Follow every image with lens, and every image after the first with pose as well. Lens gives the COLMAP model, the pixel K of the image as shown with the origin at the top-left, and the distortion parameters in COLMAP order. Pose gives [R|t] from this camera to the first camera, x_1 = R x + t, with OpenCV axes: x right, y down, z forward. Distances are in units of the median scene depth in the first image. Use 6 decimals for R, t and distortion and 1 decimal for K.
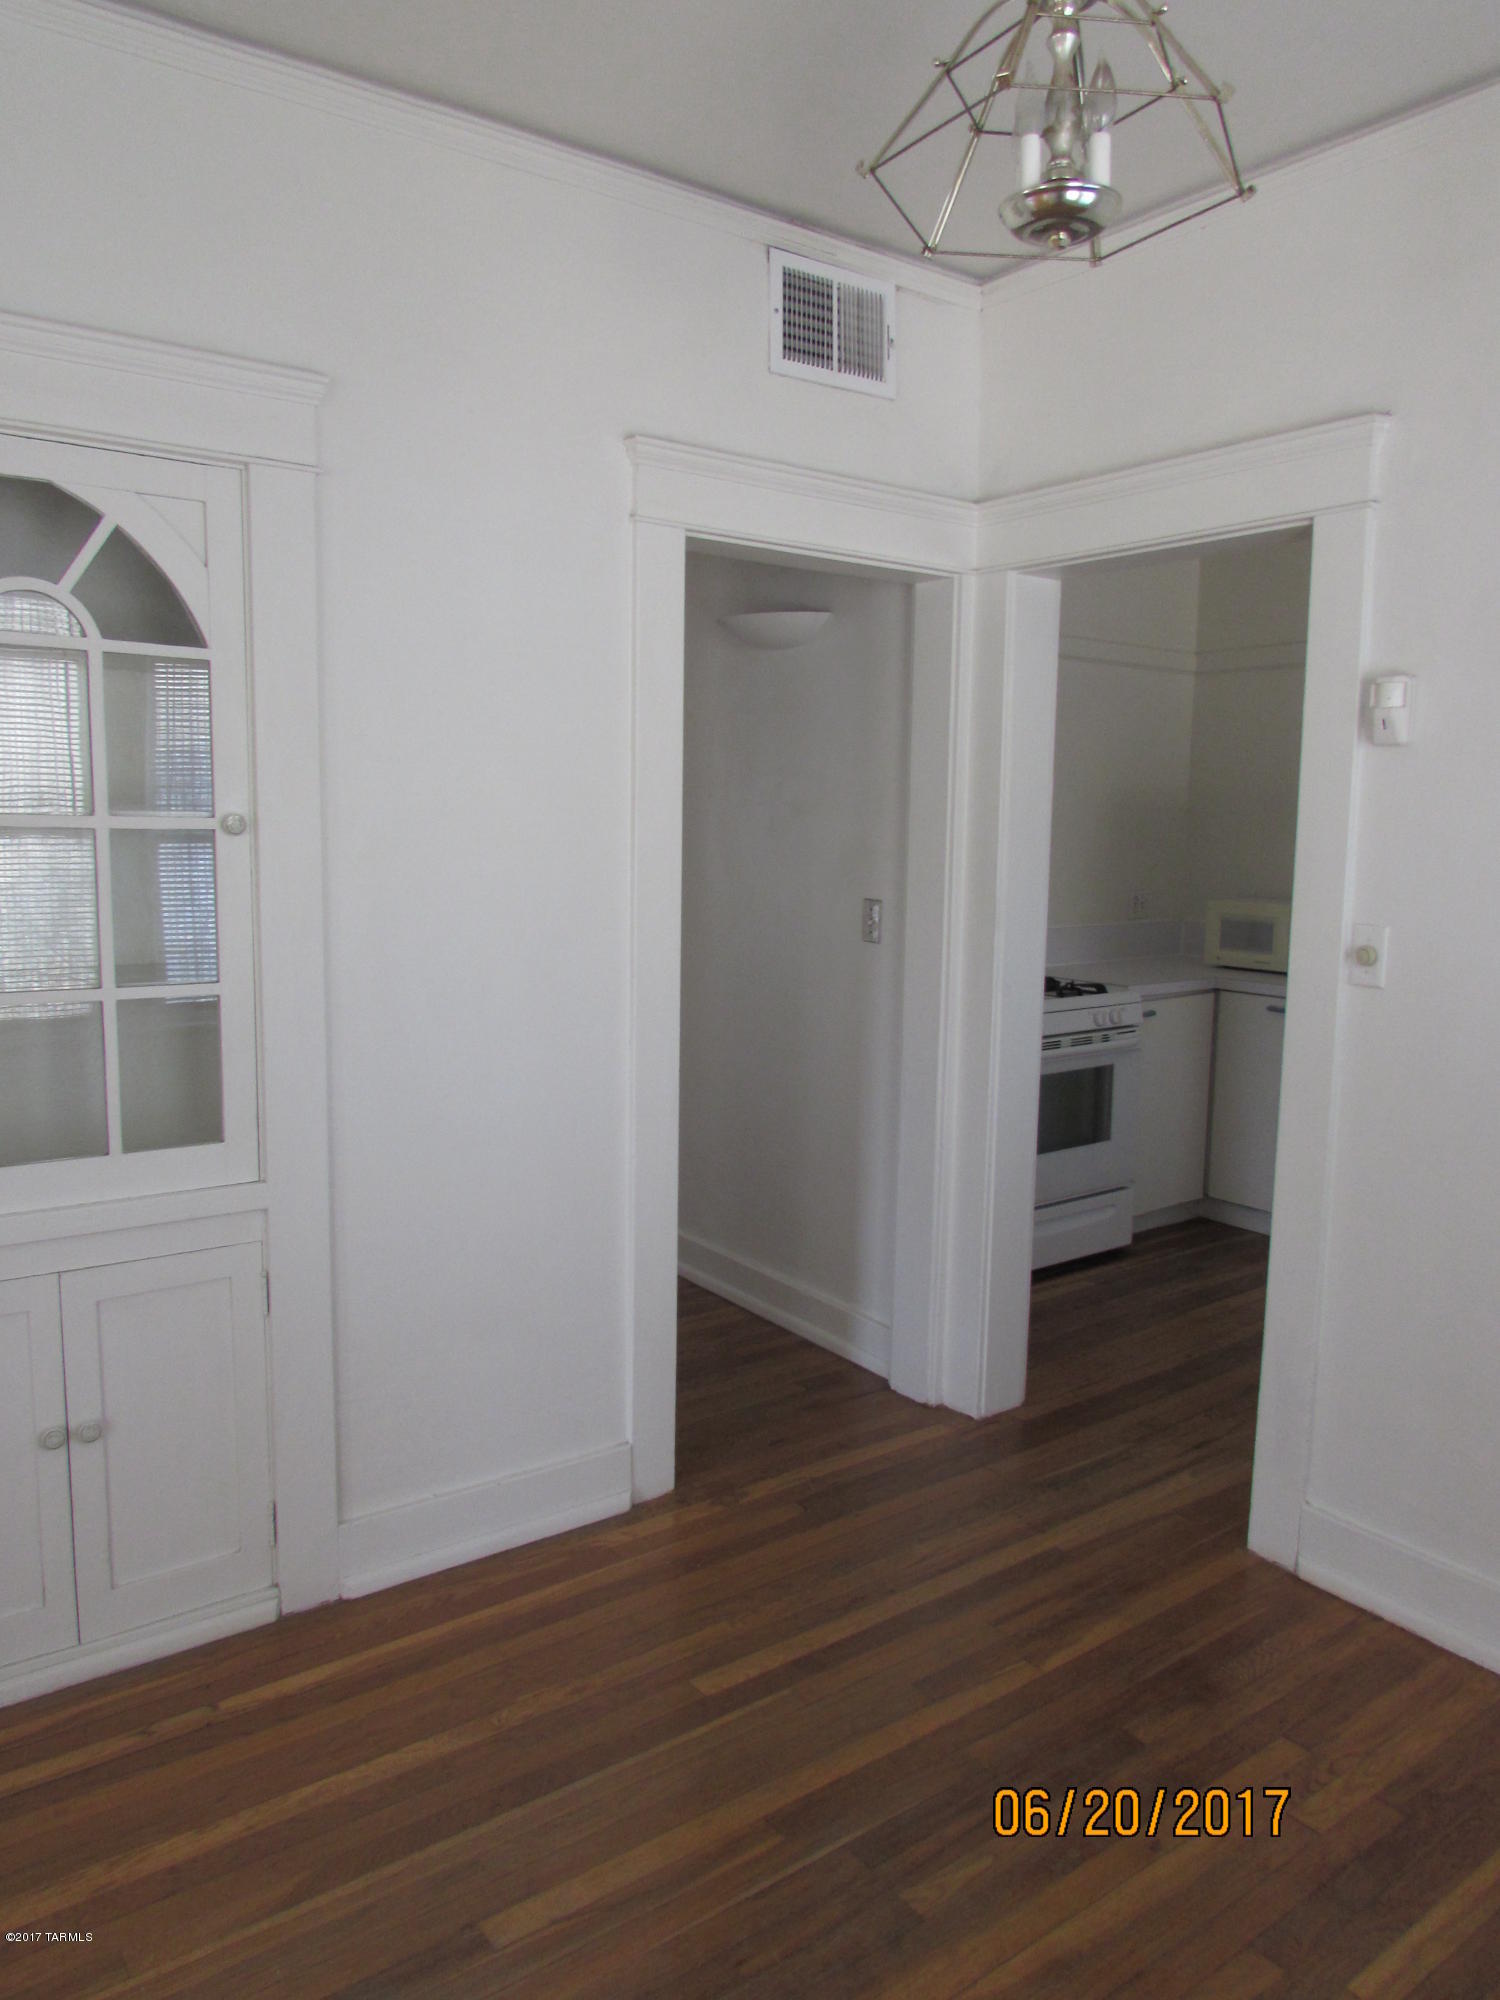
lens RADIAL K [[1422.5, 0, 750.0], [0, 1422.5, 1000.0], [0, 0, 1]] dist [-0.028035, 0.033990]
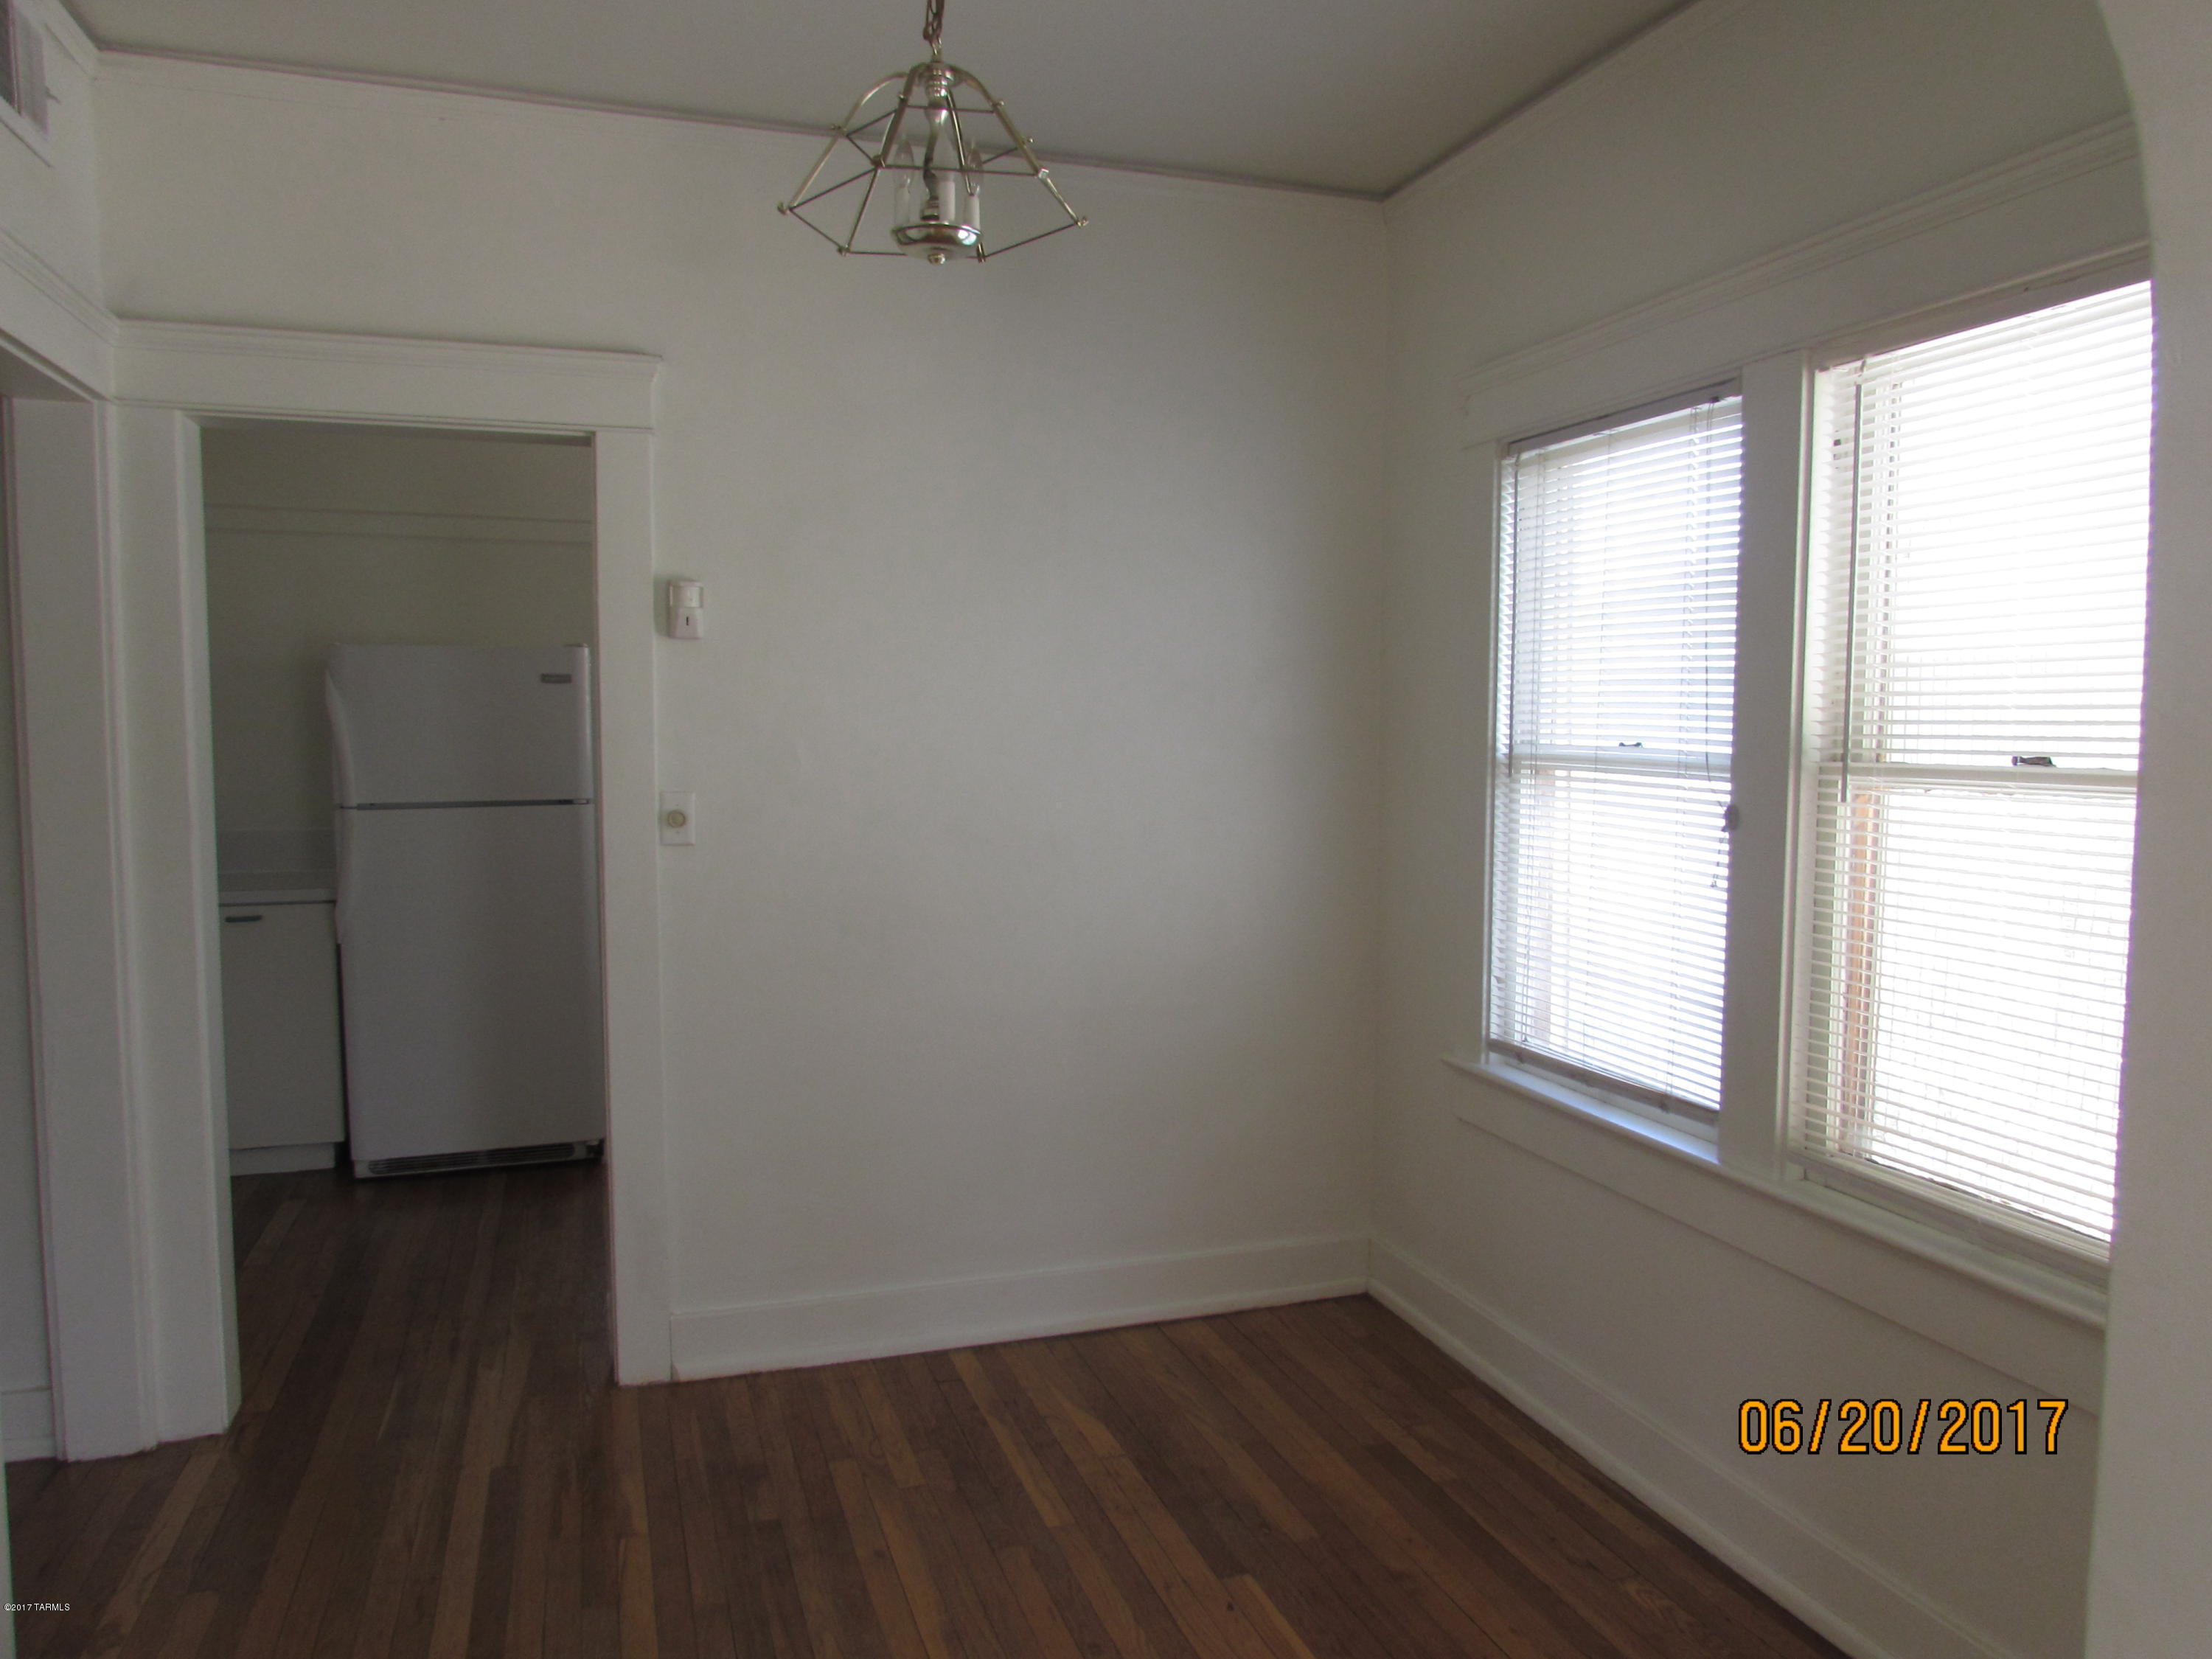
lens RADIAL K [[1573.3, 0, 1106.0], [0, 1573.3, 829.5], [0, 0, 1]] dist [-0.028035, 0.033990]
pose [[0.315651, -0.074475, 0.945948, -0.689639], [0.124161, 0.991585, 0.036637, -0.026576], [-0.940717, 0.105886, 0.322242, 0.264965]]
